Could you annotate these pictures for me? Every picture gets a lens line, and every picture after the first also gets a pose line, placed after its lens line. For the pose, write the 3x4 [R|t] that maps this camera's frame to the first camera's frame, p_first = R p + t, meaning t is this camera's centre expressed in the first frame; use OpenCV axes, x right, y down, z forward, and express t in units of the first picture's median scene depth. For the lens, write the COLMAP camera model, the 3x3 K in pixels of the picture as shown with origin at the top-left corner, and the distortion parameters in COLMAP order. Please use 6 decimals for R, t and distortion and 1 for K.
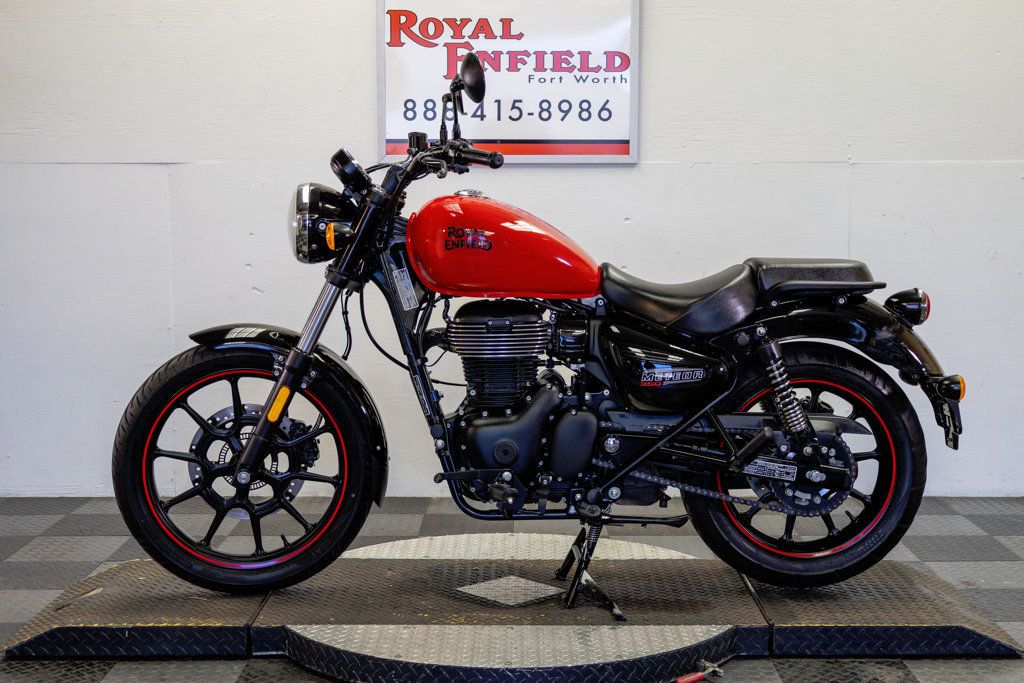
lens RADIAL K [[1468.5, 0, 512.0], [0, 1468.5, 341.5], [0, 0, 1]] dist [0.025389, 0.047388]
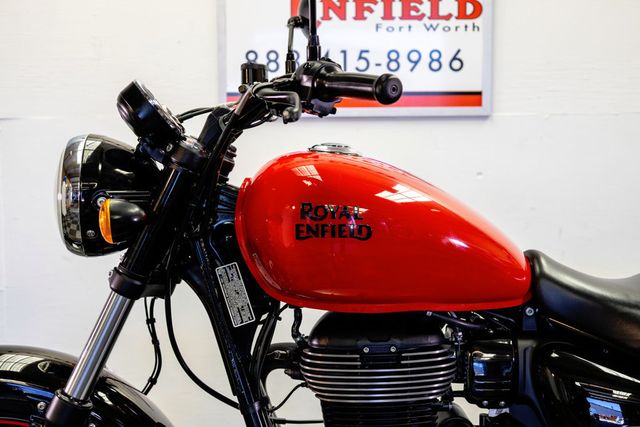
lens RADIAL K [[885.6, 0, 320.0], [0, 885.6, 213.5], [0, 0, 1]] dist [0.023012, -0.009633]
pose [[0.999967, -0.006596, -0.004690, -0.031223], [0.006470, 0.999632, -0.026329, -0.059149], [0.004862, 0.026298, 0.999642, 0.581658]]
